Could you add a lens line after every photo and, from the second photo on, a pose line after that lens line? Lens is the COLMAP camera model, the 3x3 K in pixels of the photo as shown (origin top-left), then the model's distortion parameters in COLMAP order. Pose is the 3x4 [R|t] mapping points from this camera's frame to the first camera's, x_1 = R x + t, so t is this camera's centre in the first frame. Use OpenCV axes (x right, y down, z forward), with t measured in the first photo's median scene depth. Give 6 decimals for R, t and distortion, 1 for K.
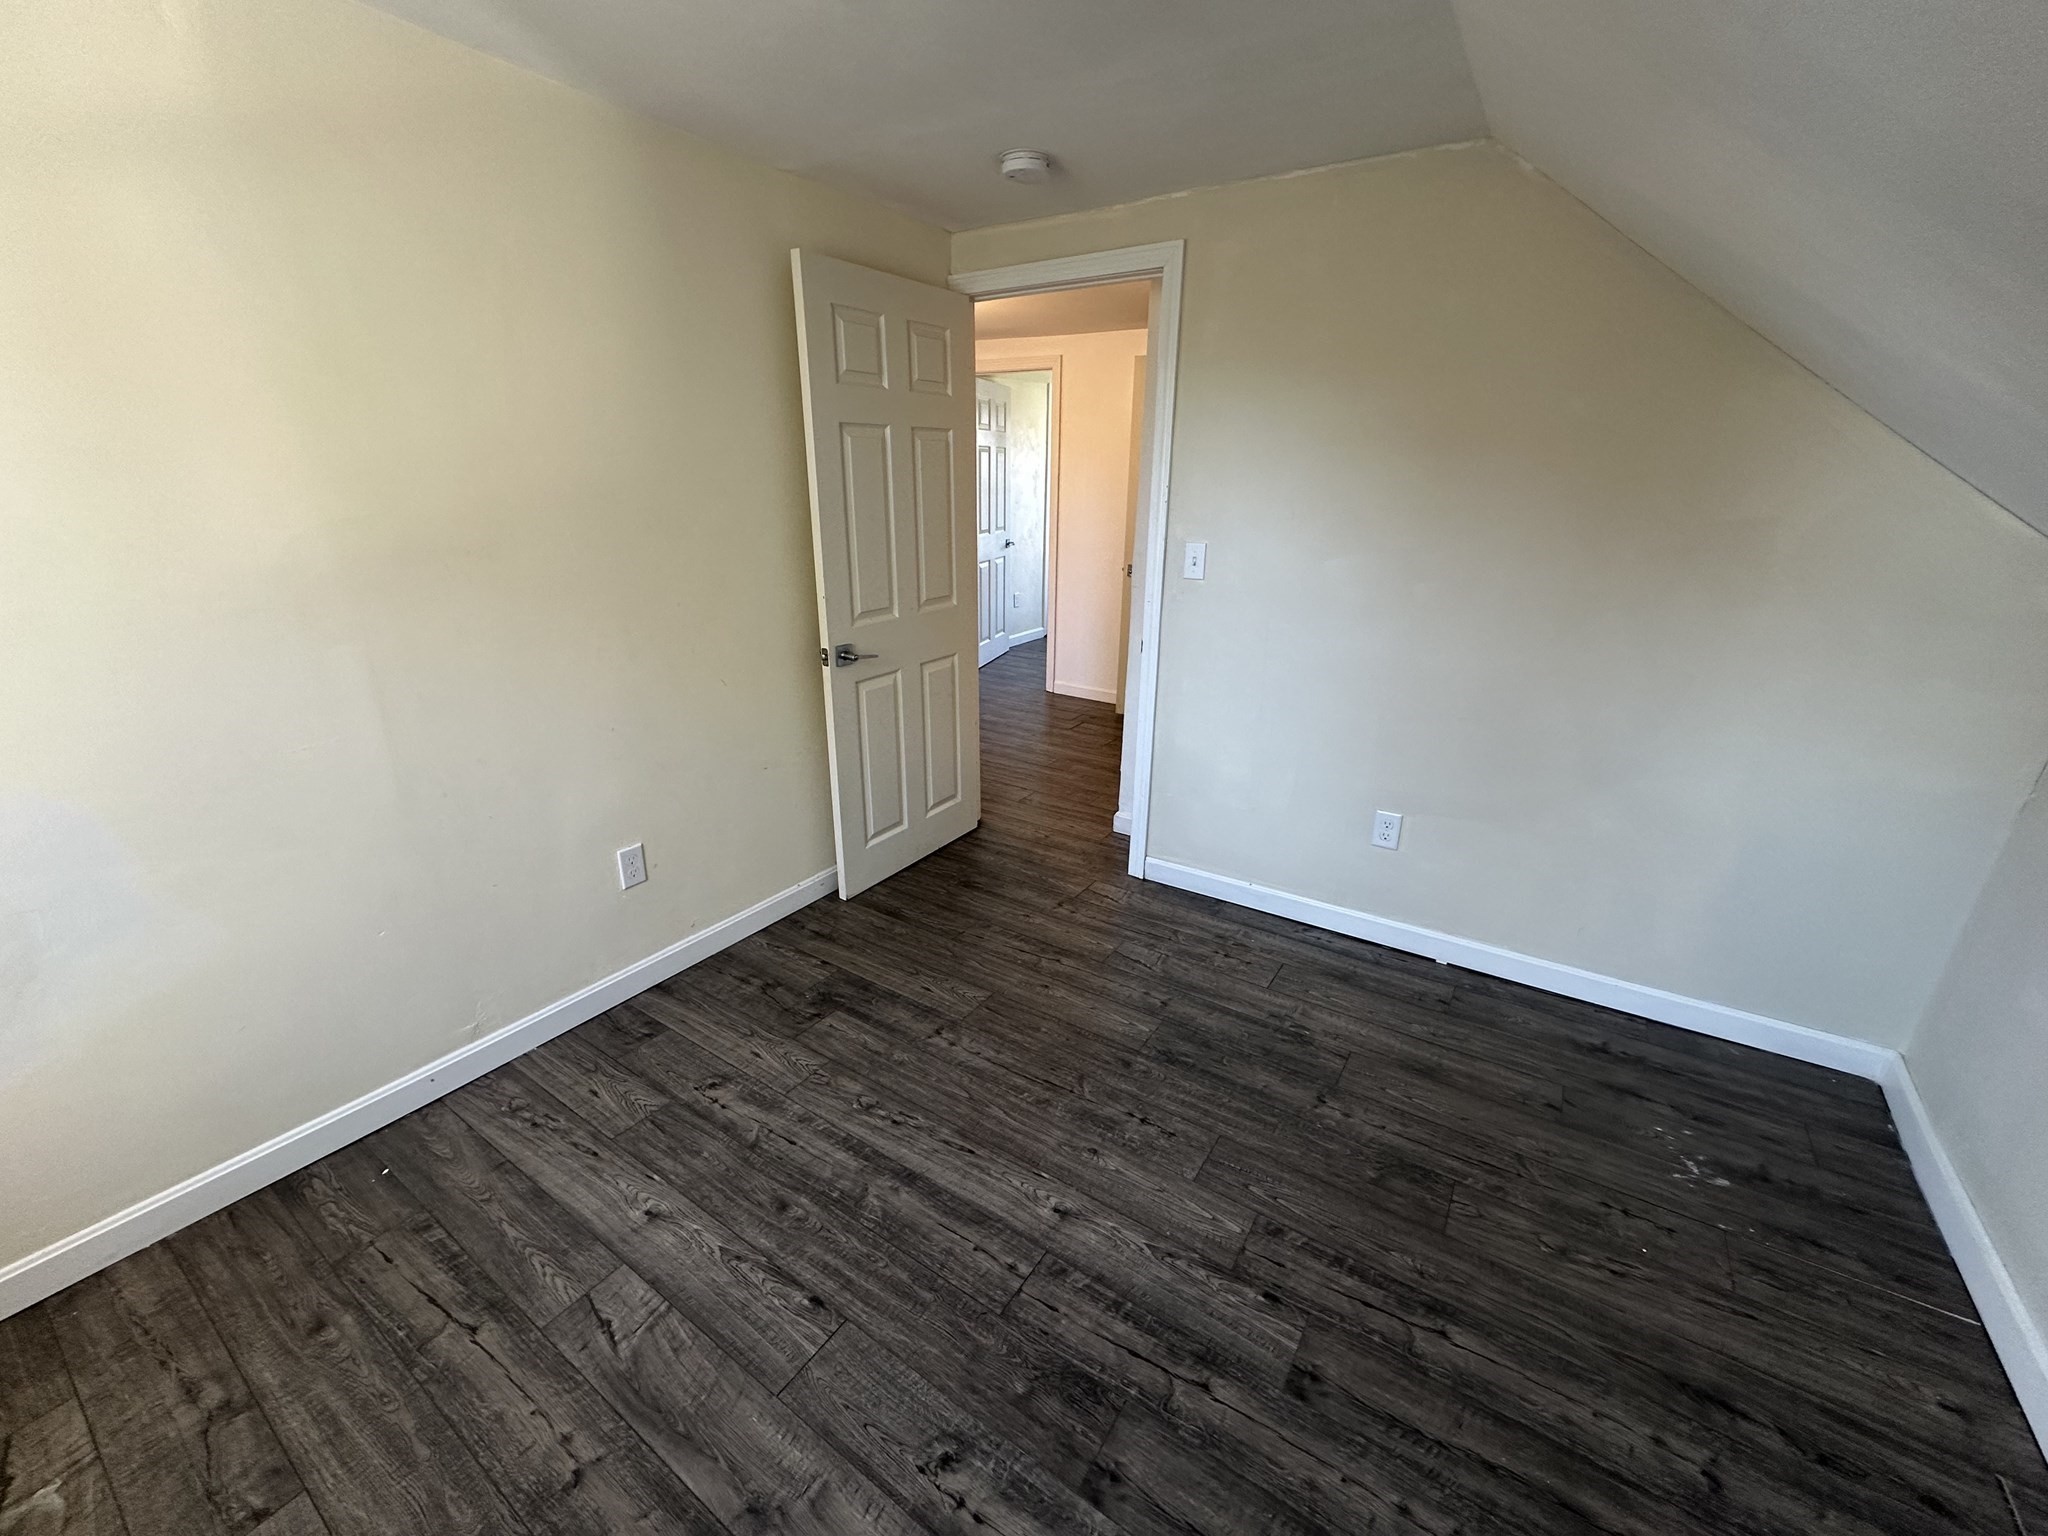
lens RADIAL K [[811.9, 0, 1028.7], [0, 811.9, 771.3], [0, 0, 1]] dist [-0.003428, 0.000621]
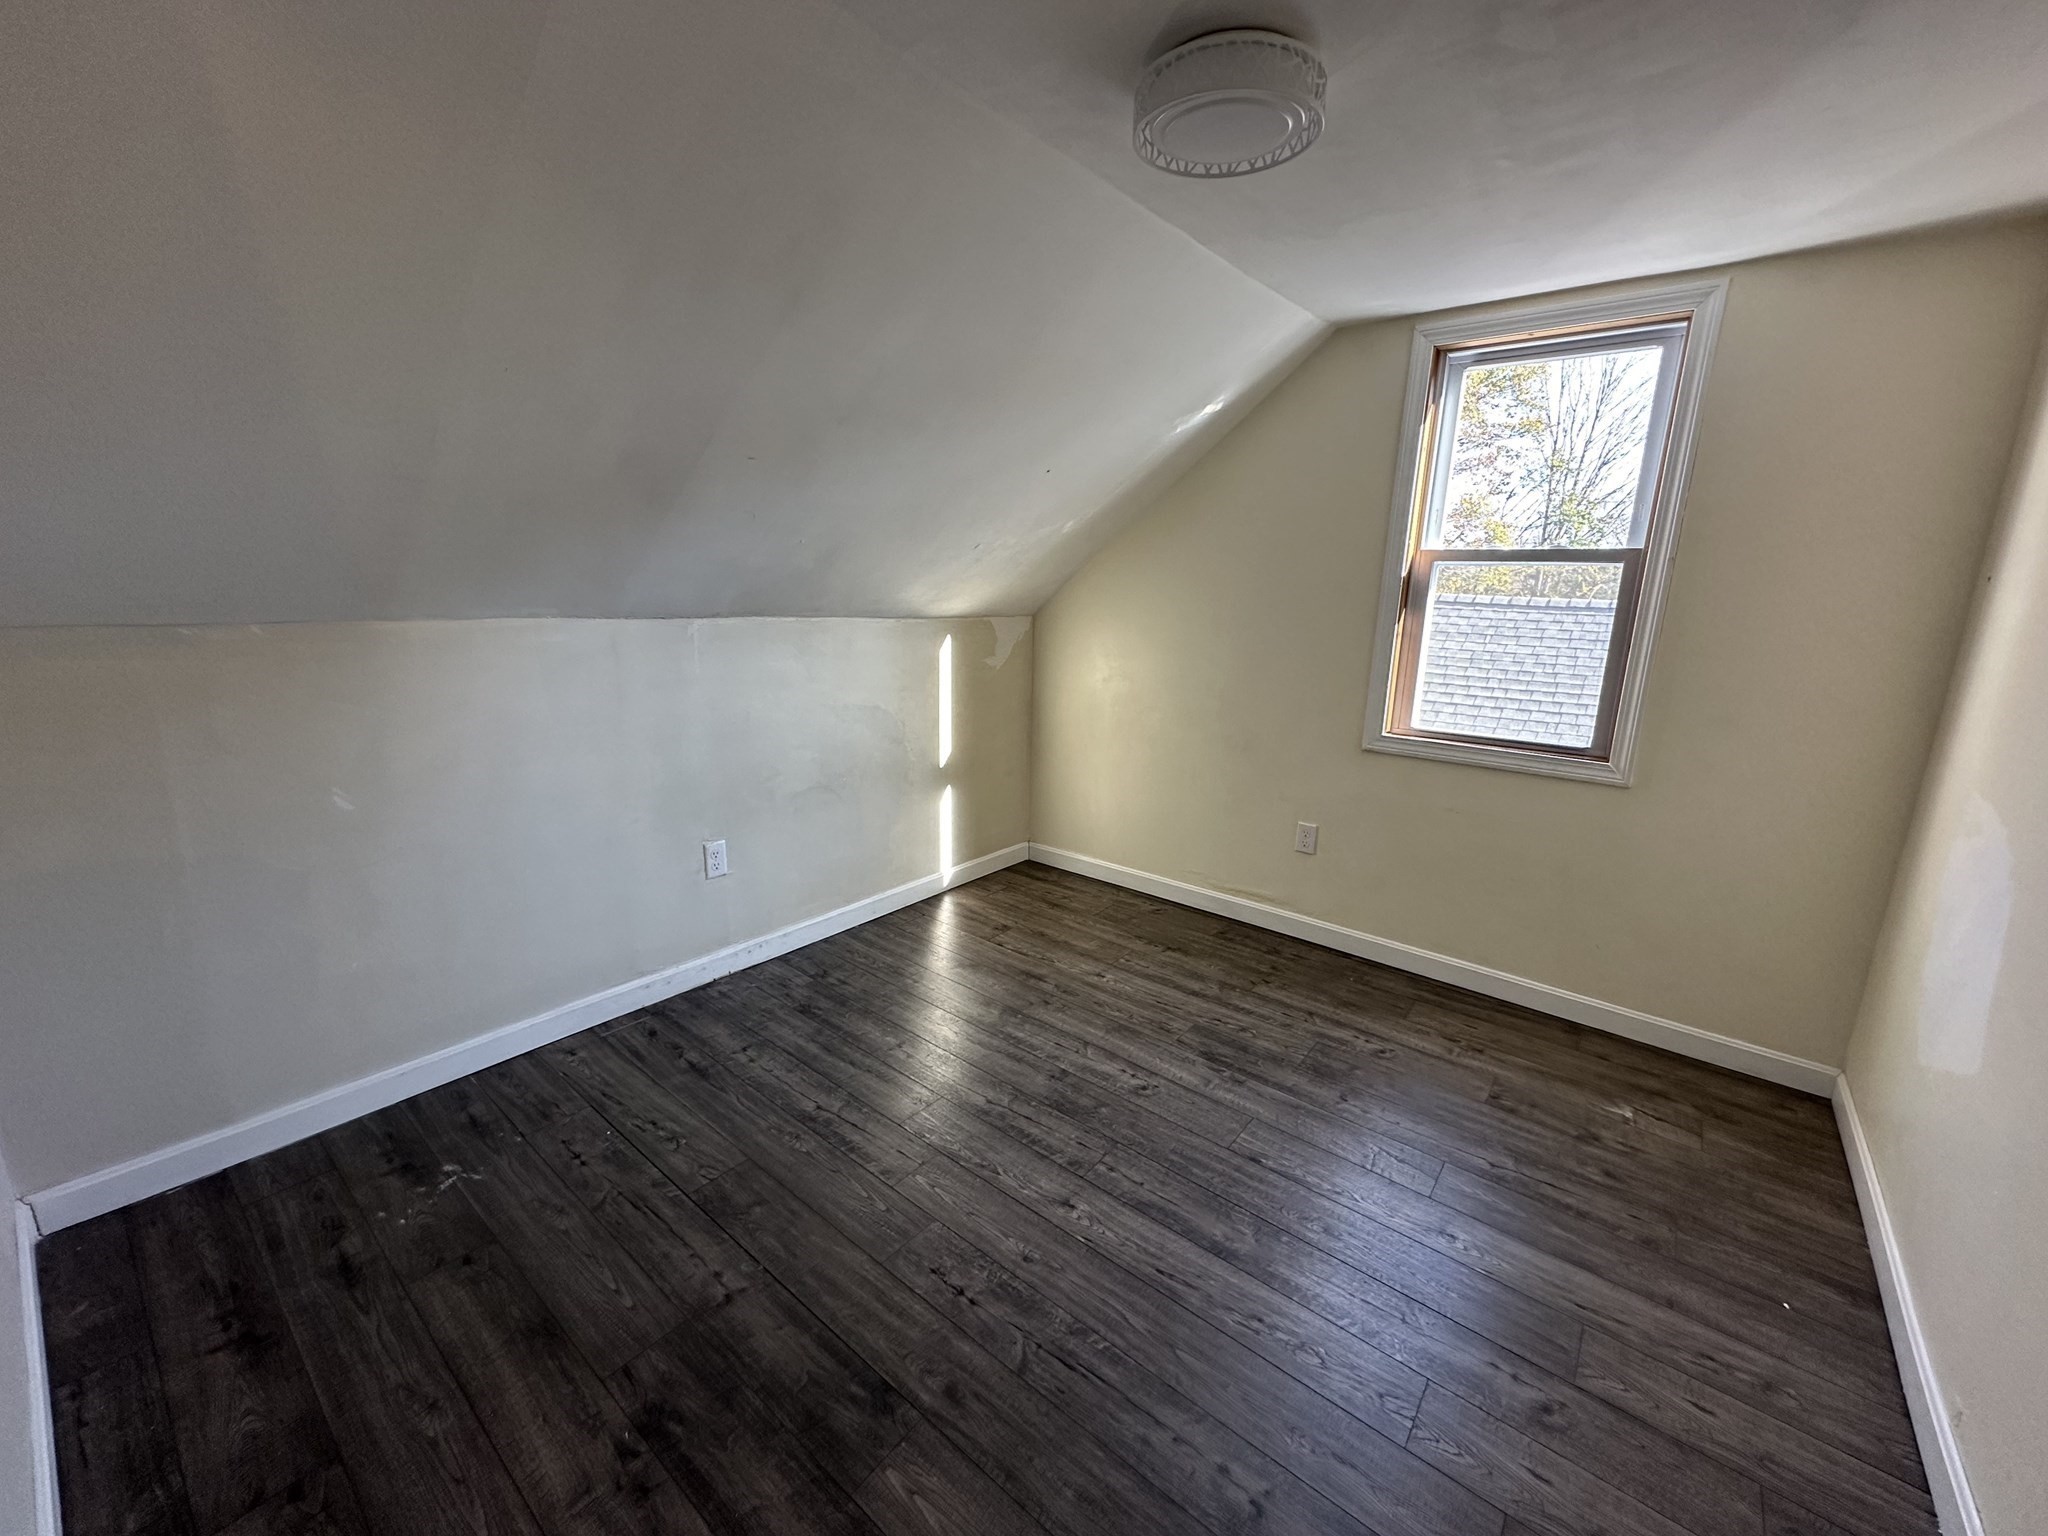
lens RADIAL K [[811.9, 0, 1024.4], [0, 811.9, 766.1], [0, 0, 1]] dist [-0.003428, 0.000621]
pose [[-0.994936, -0.061105, 0.079800, 0.046193], [-0.007849, 0.838778, 0.544417, -0.540606], [-0.100201, 0.541034, -0.835010, 1.561861]]
